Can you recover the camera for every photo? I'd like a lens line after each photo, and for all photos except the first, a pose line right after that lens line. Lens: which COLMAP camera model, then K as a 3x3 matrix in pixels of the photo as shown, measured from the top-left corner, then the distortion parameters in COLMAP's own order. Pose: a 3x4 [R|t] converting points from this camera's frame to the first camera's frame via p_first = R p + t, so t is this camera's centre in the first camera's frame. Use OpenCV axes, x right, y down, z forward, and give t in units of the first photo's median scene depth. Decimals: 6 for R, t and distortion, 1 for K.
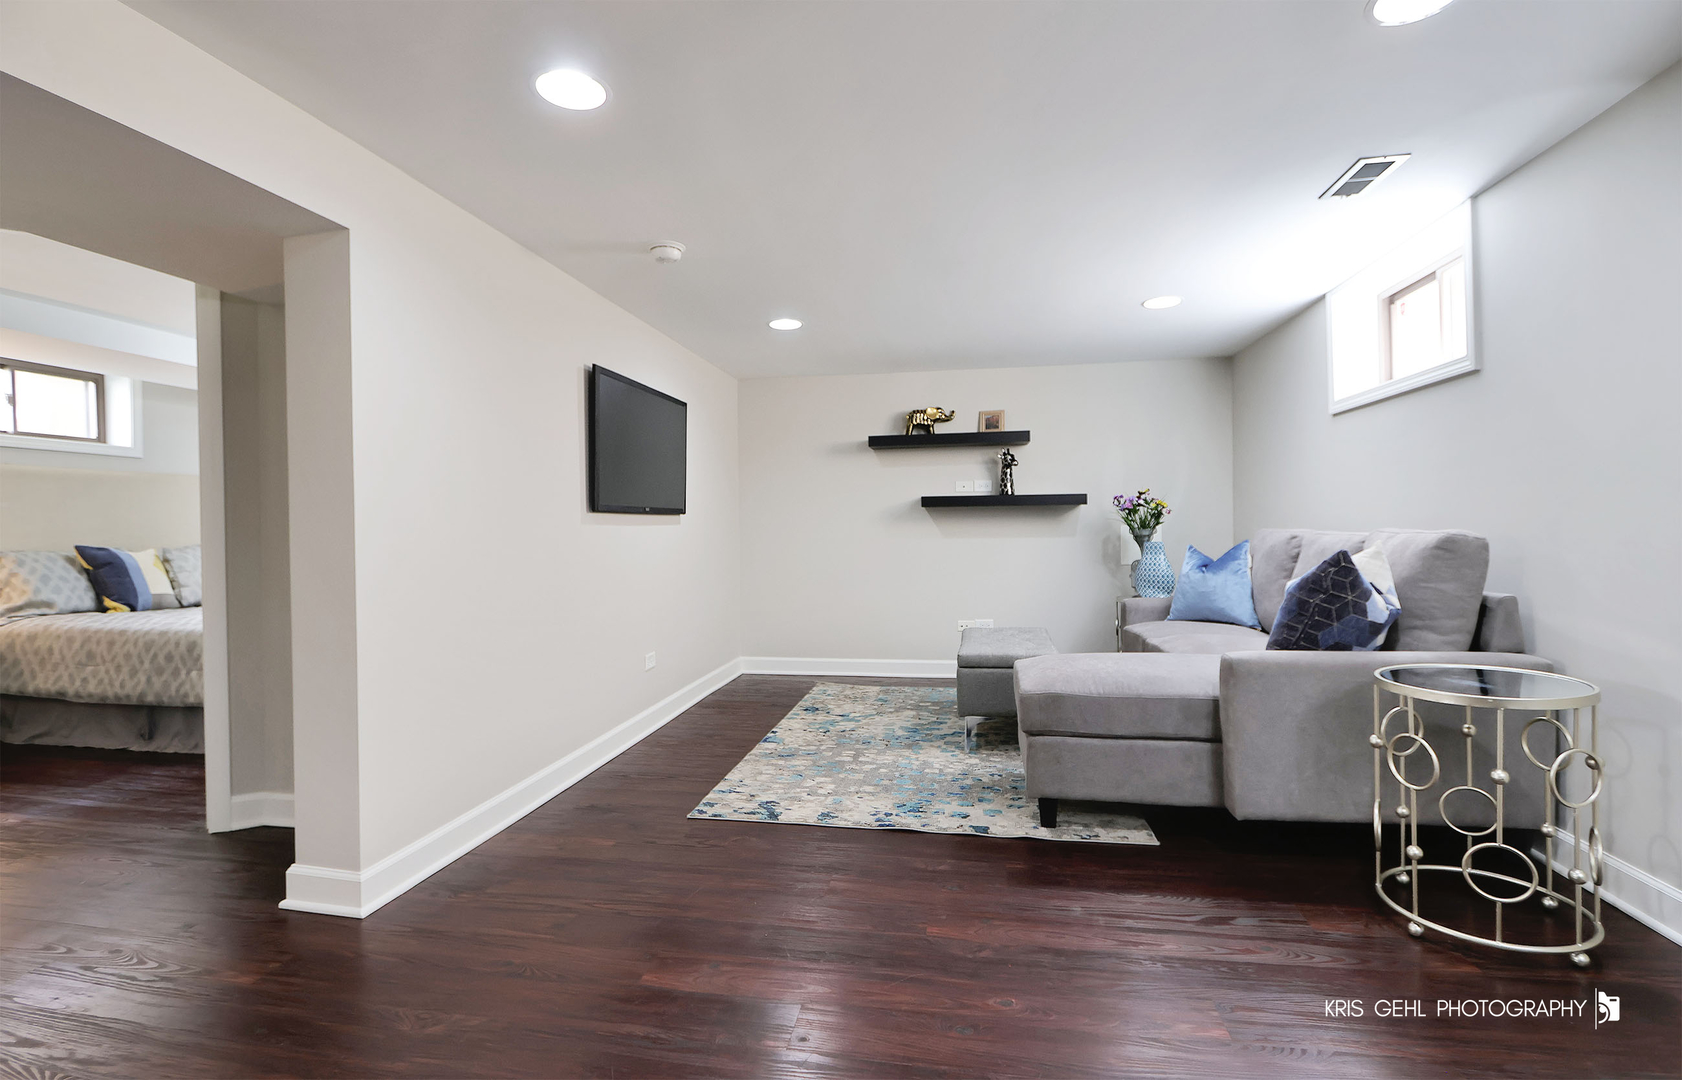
lens RADIAL K [[807.1, 0, 829.0], [0, 807.1, 535.6], [0, 0, 1]] dist [-0.000235, -0.000887]
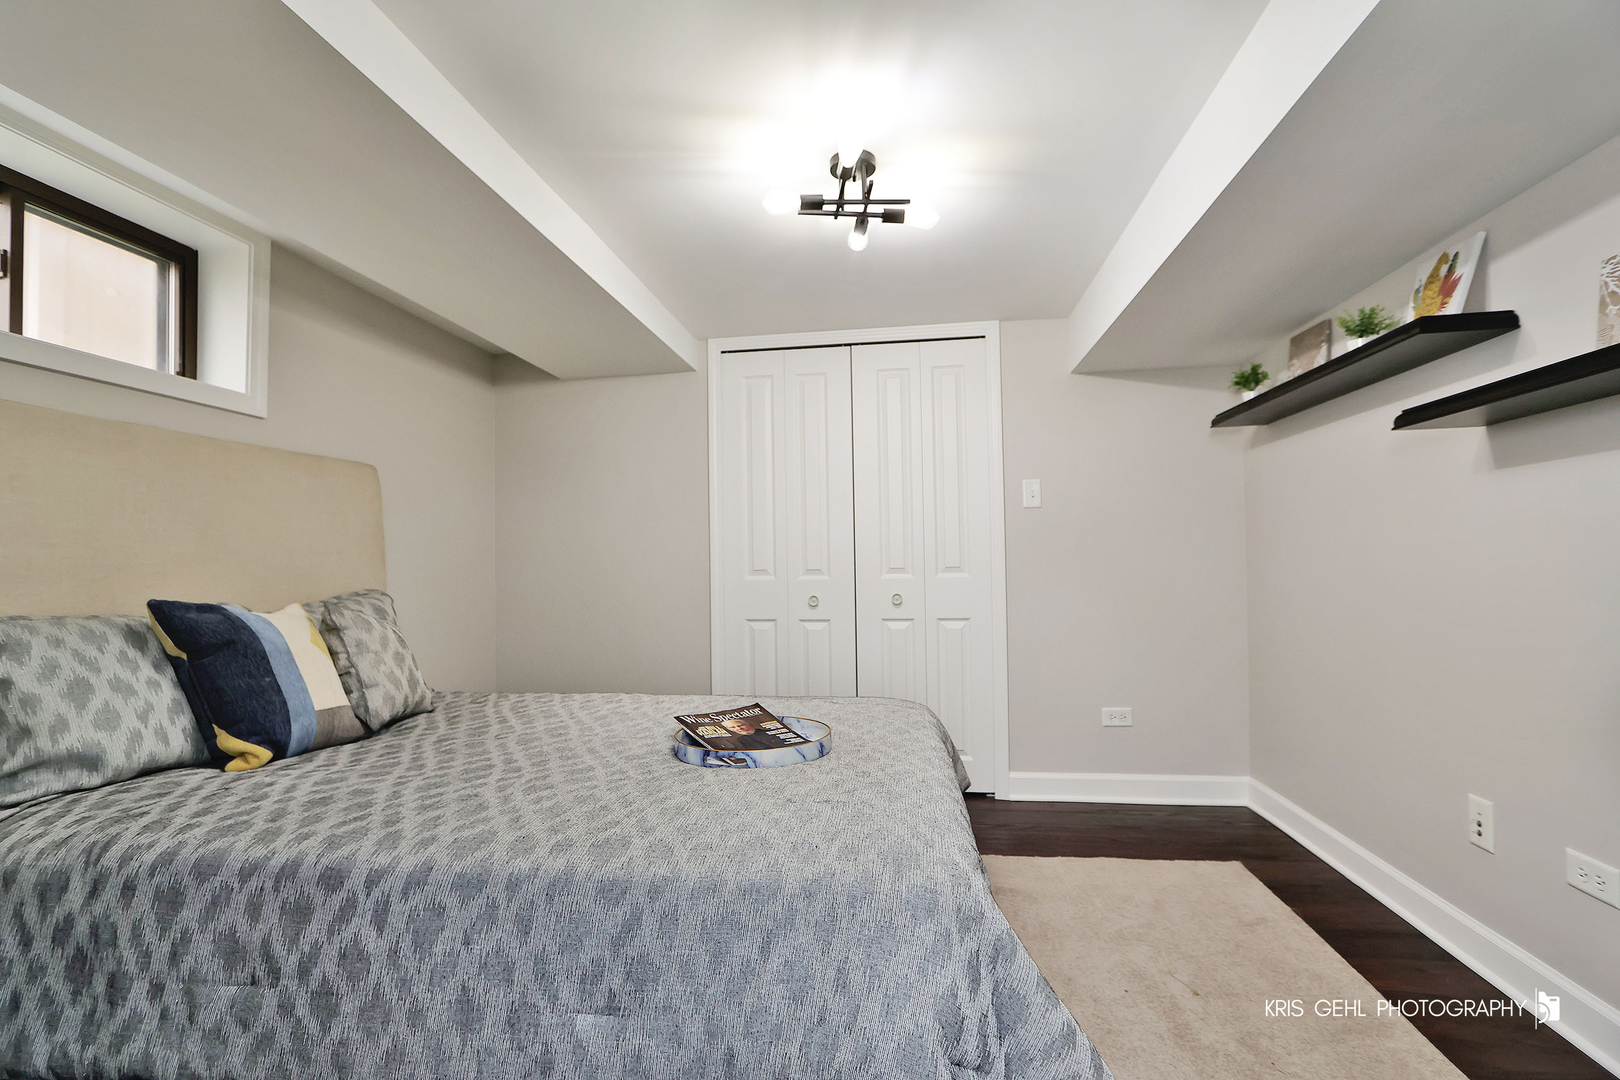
lens RADIAL K [[756.4, 0, 815.7], [0, 756.4, 540.1], [0, 0, 1]] dist [-0.027199, 0.001051]
pose [[0.998749, 0.001297, 0.049990, -0.617080], [0.000954, 0.998988, -0.044971, -0.000497], [-0.049998, 0.044963, 0.997737, 0.608941]]
